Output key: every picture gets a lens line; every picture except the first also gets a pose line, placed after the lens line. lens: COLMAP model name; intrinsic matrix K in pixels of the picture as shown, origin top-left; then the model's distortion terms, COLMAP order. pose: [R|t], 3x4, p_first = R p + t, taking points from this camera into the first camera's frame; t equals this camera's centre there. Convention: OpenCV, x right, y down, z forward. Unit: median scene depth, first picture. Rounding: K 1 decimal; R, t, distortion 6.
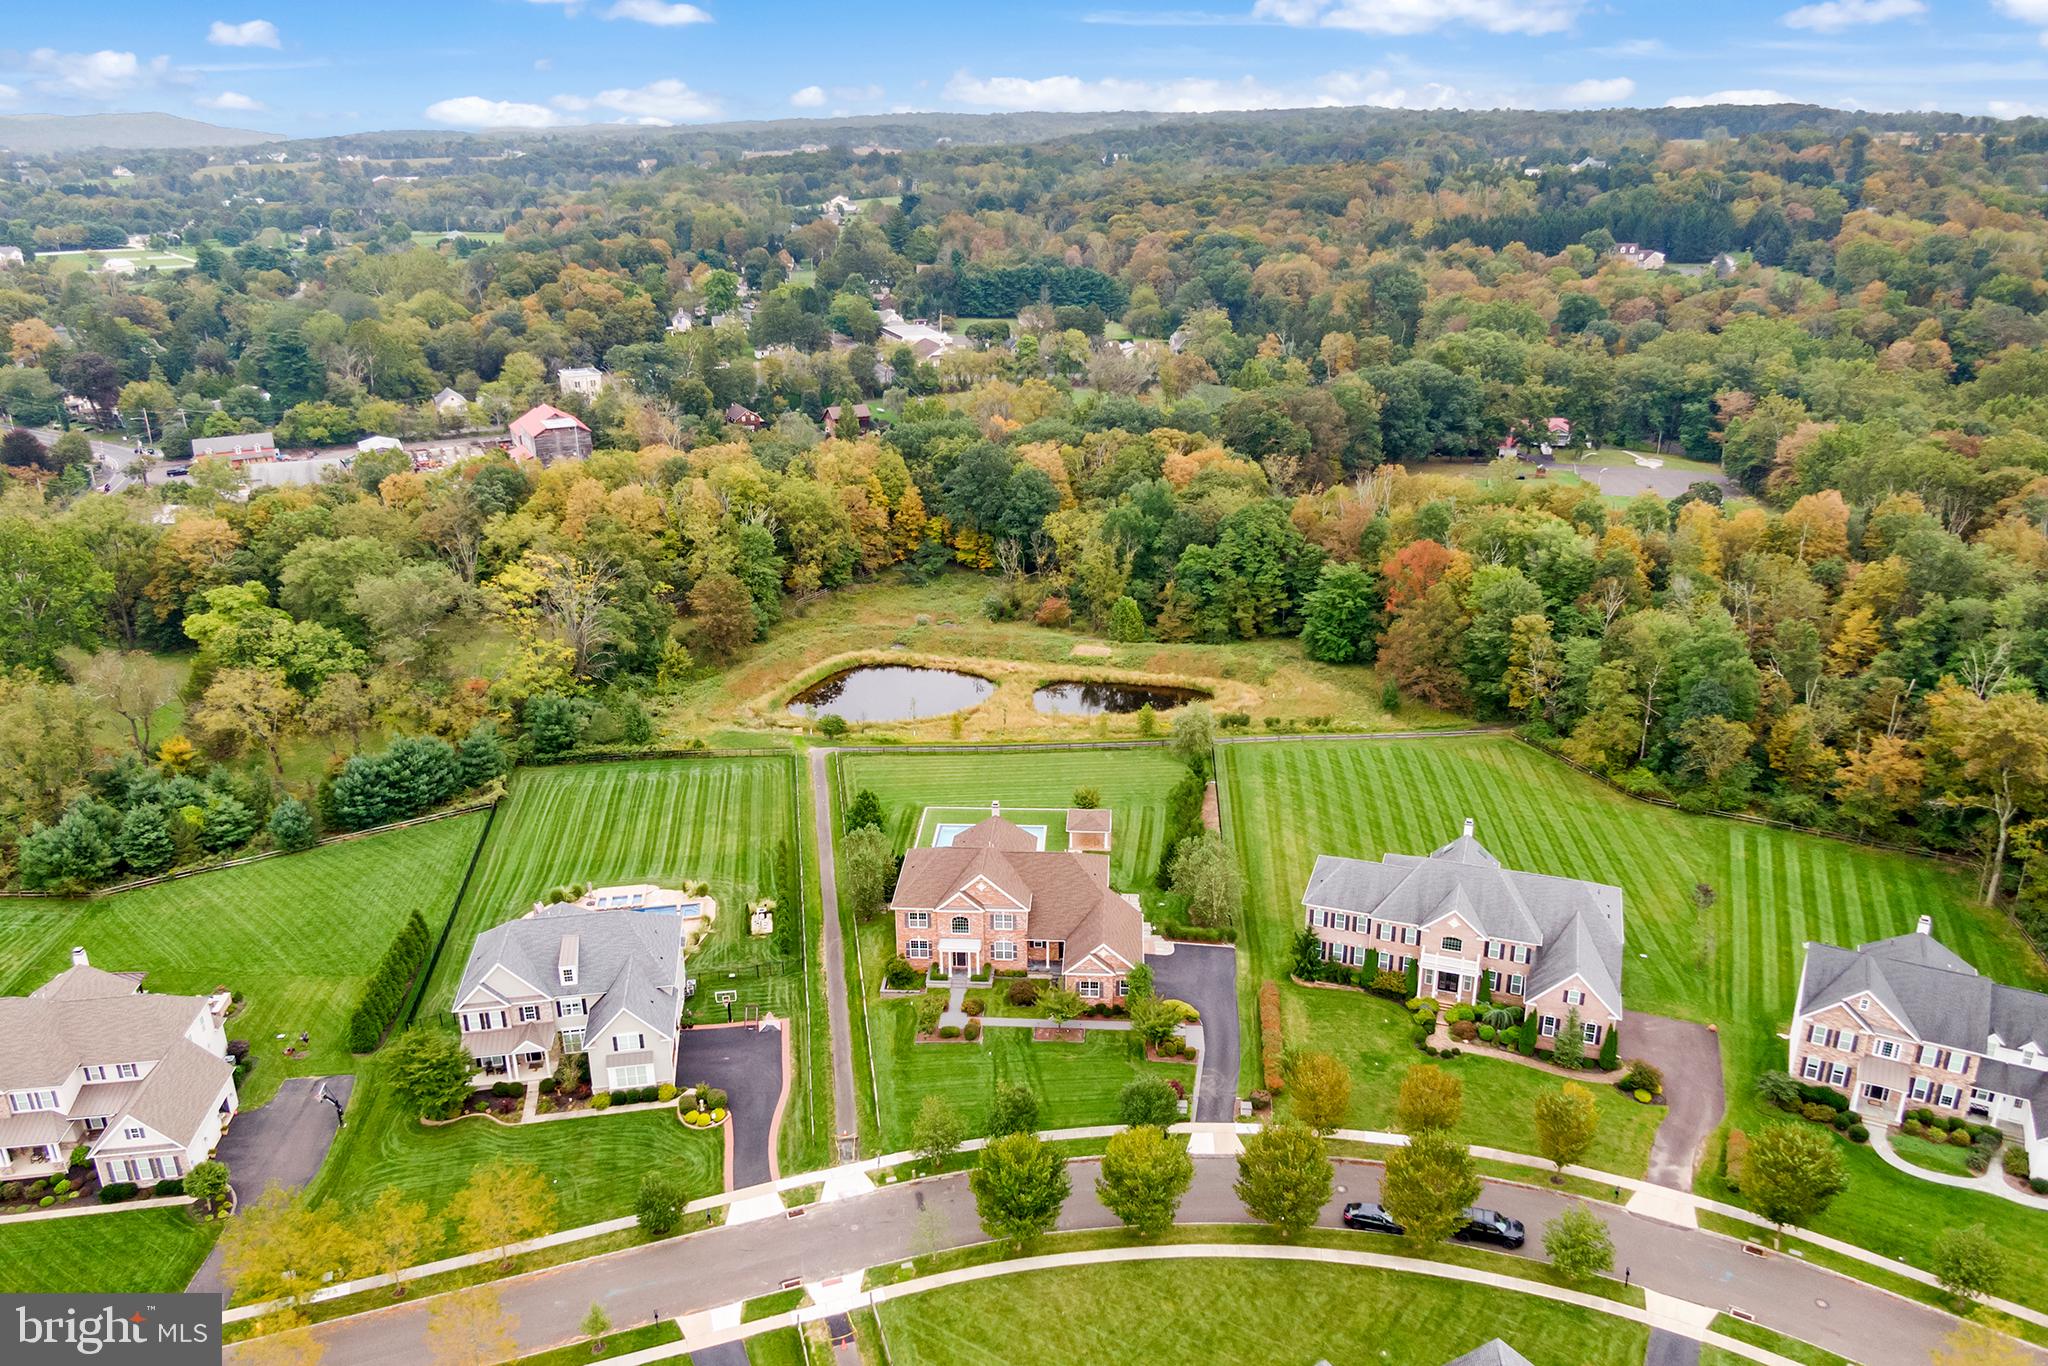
lens RADIAL K [[1444.7, 0, 1022.8], [0, 1444.7, 650.0], [0, 0, 1]] dist [0.029727, -0.068802]
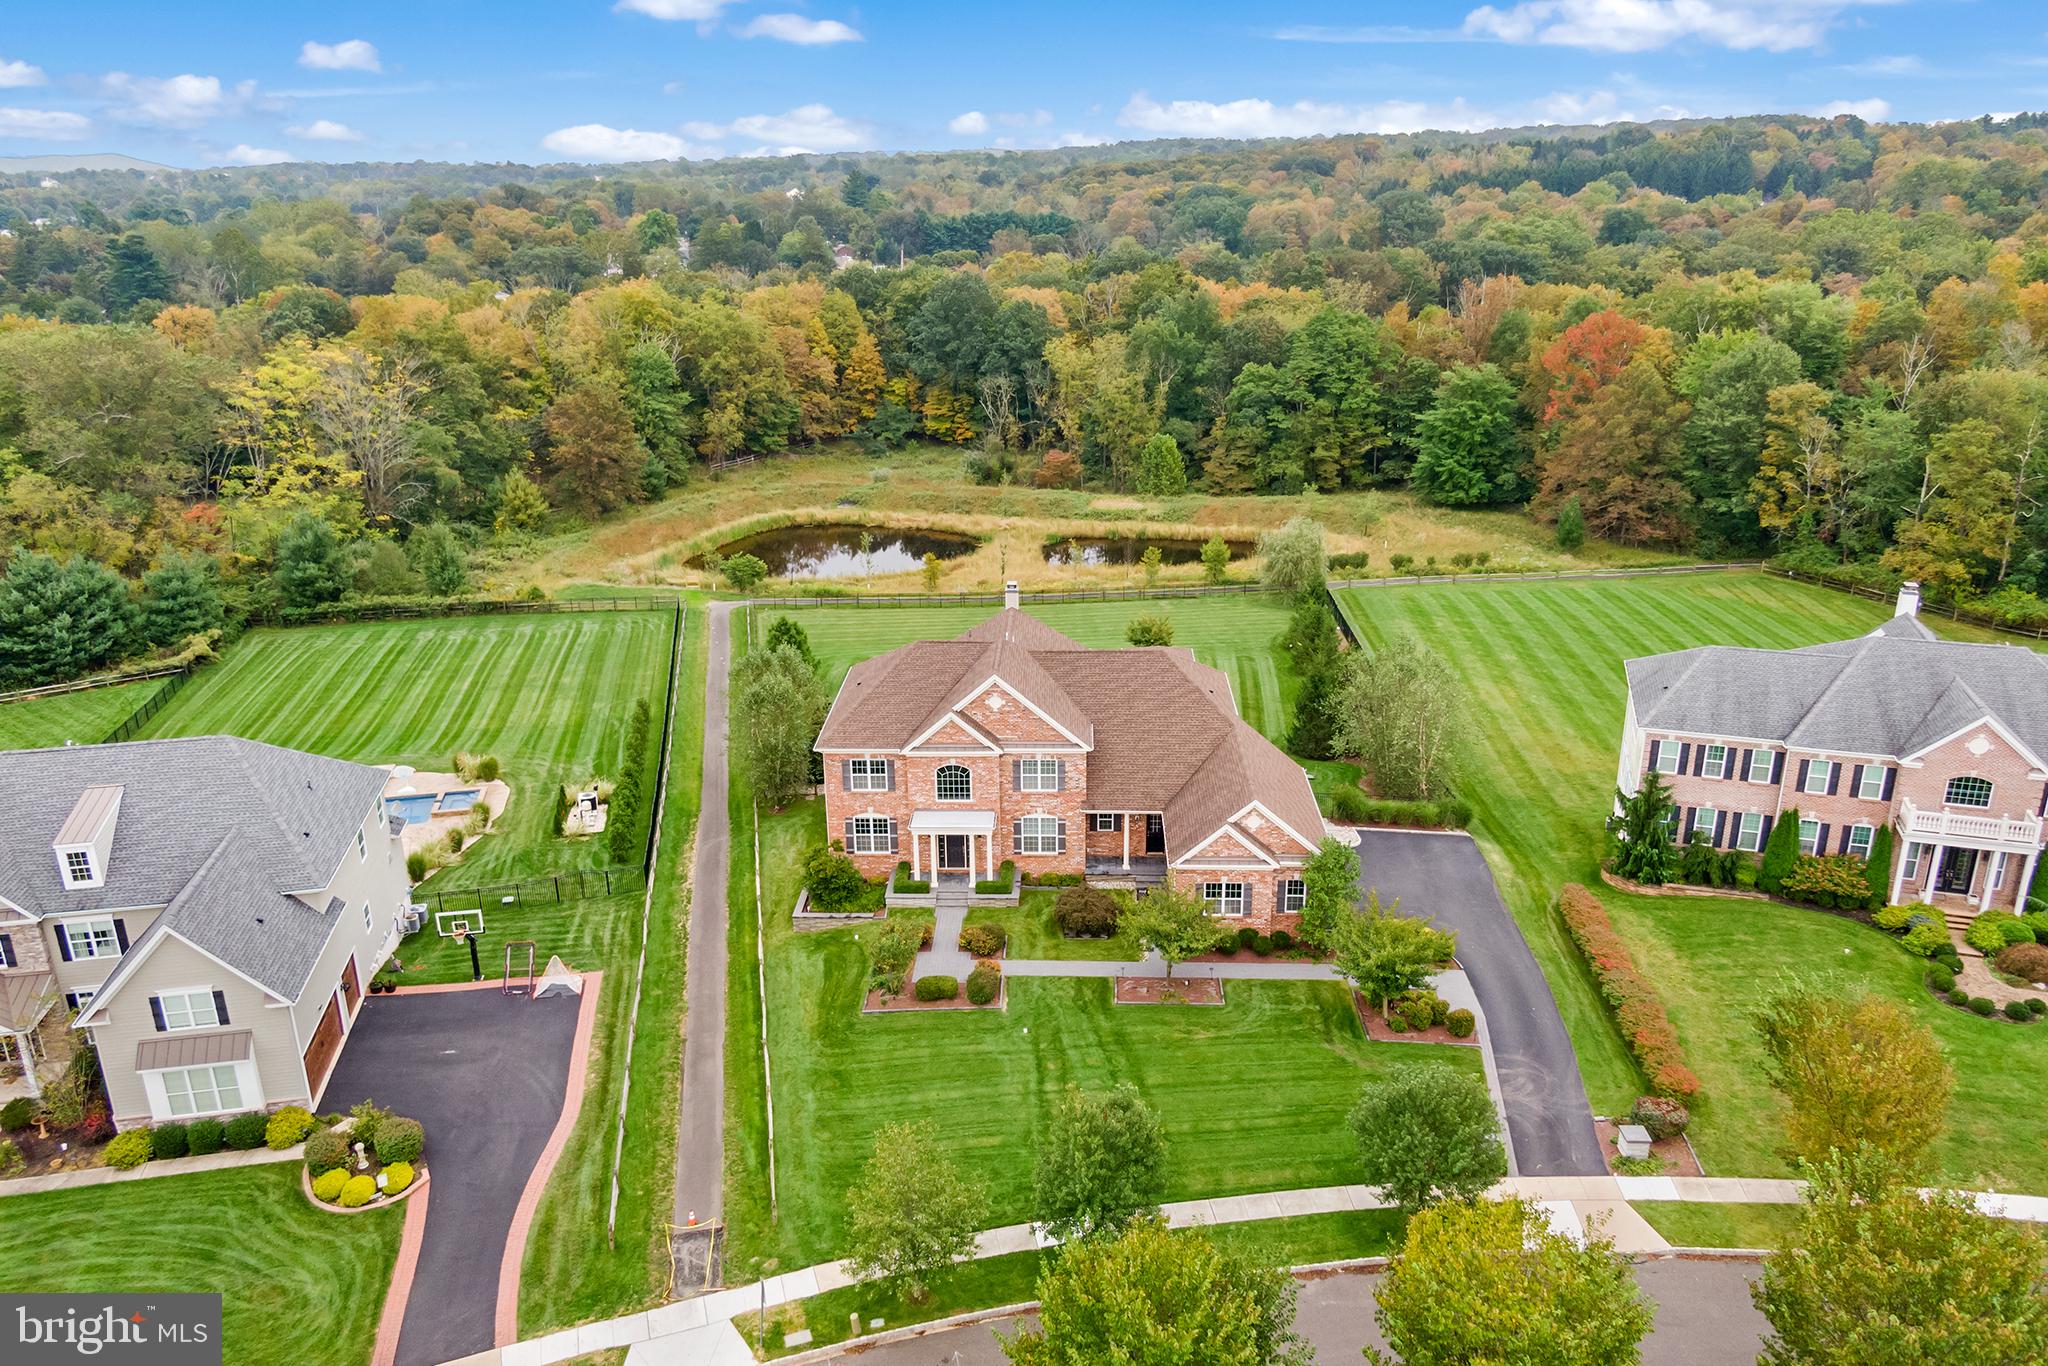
lens RADIAL K [[1444.7, 0, 1022.8], [0, 1444.7, 650.0], [0, 0, 1]] dist [0.029727, -0.068802]
pose [[0.999640, -0.009709, 0.025013, -0.026158], [0.010273, 0.999693, -0.022548, 0.130504], [-0.024787, 0.022797, 0.999433, 0.417452]]
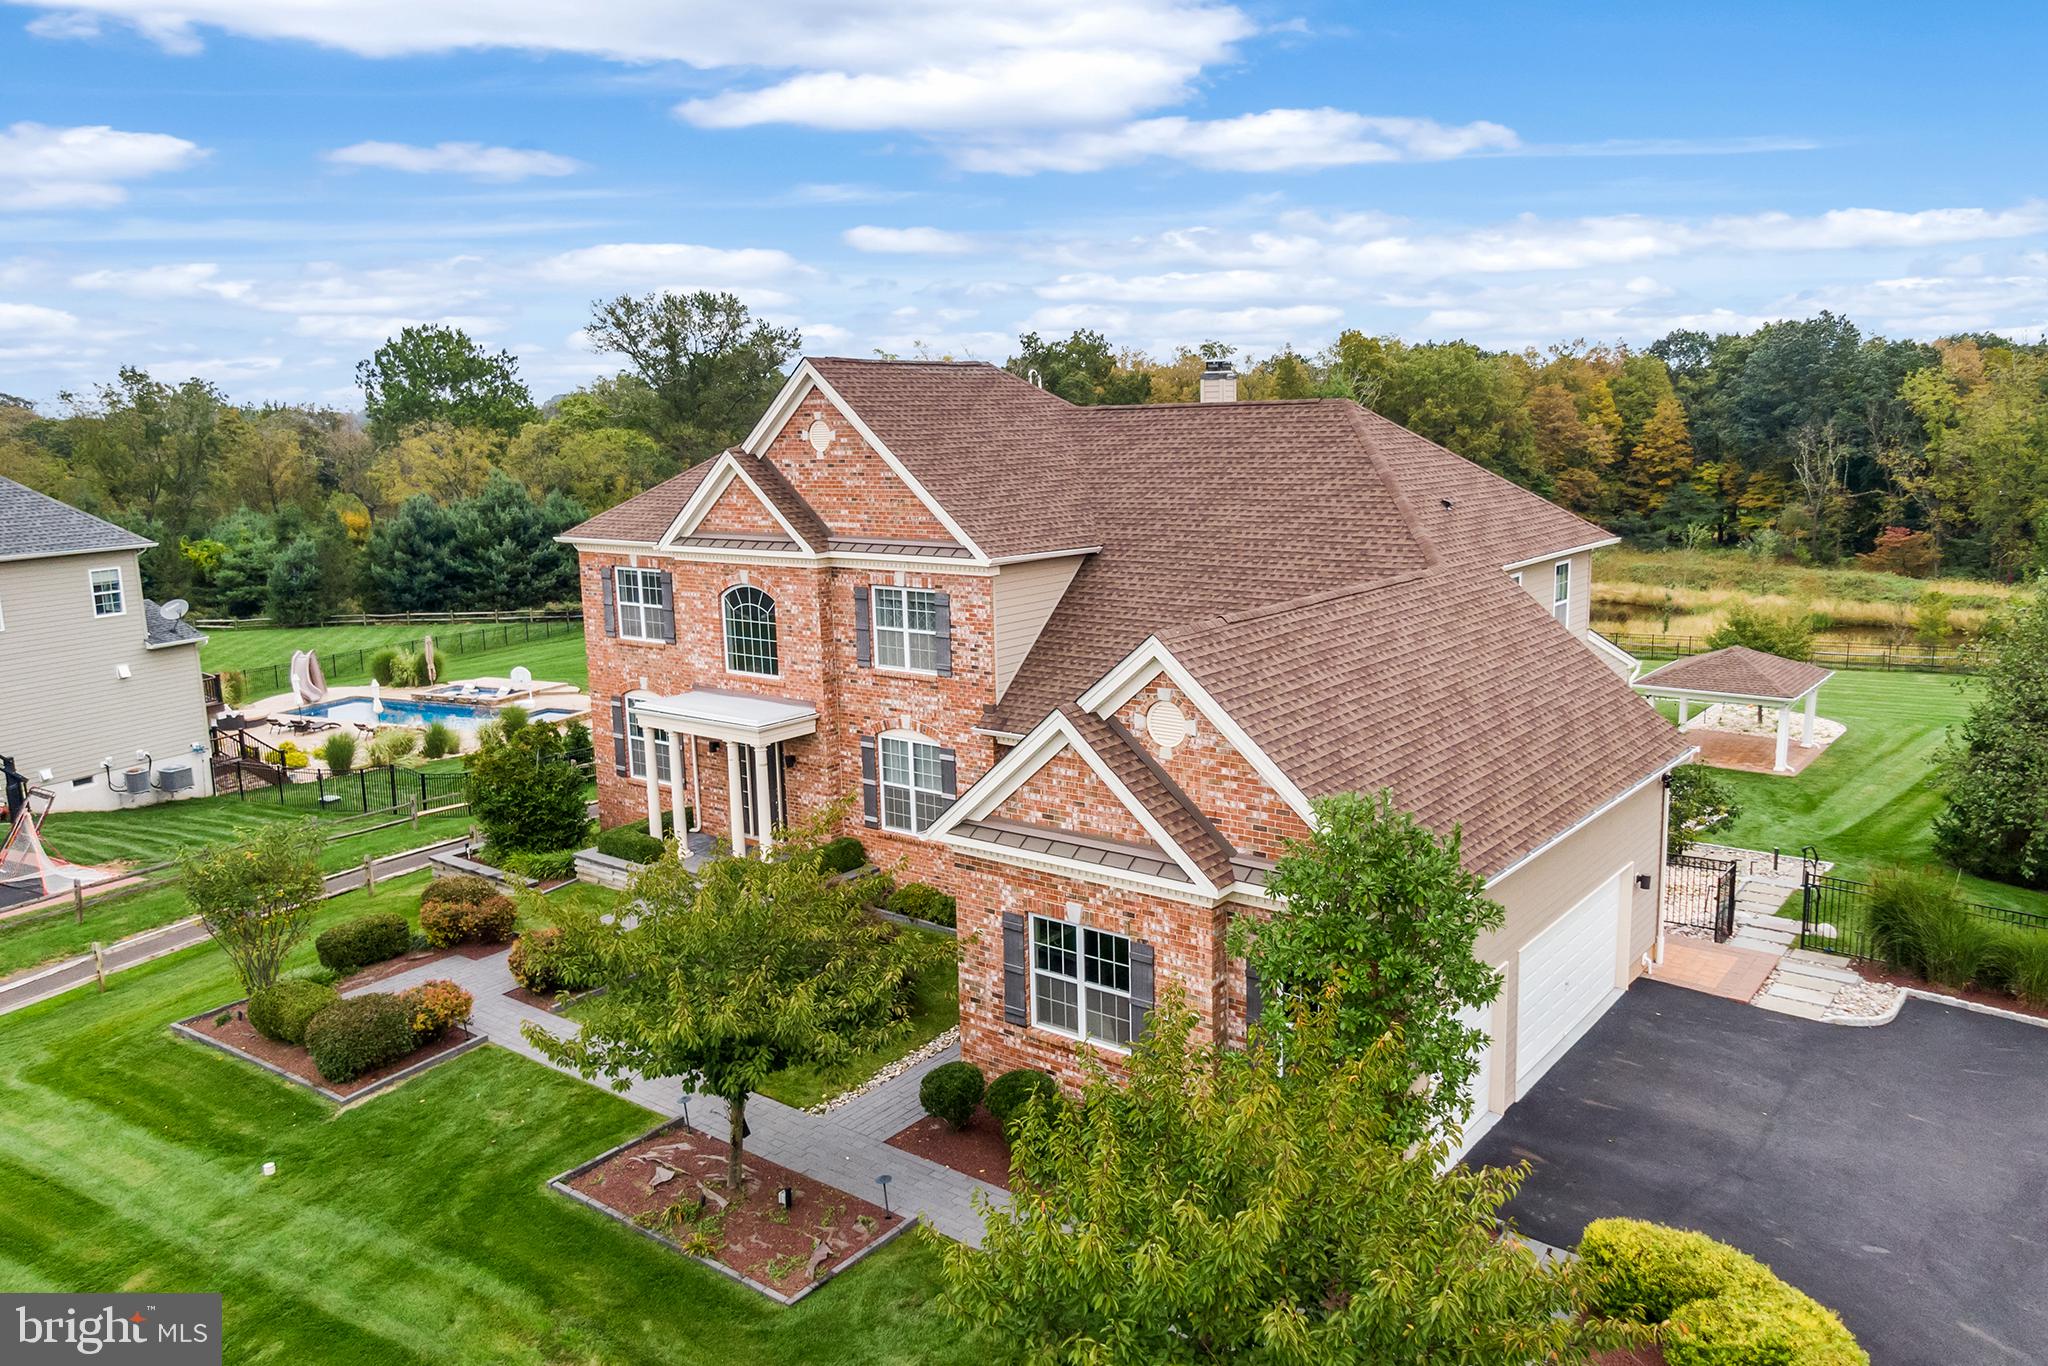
lens RADIAL K [[1481.4, 0, 1024.0], [0, 1481.4, 683.0], [0, 0, 1]] dist [0.035125, -0.077019]
pose [[0.821858, 0.092005, -0.562213, 0.099691], [-0.175462, 0.979779, -0.096156, 0.178081], [0.541998, 0.177674, 0.821383, 0.702819]]
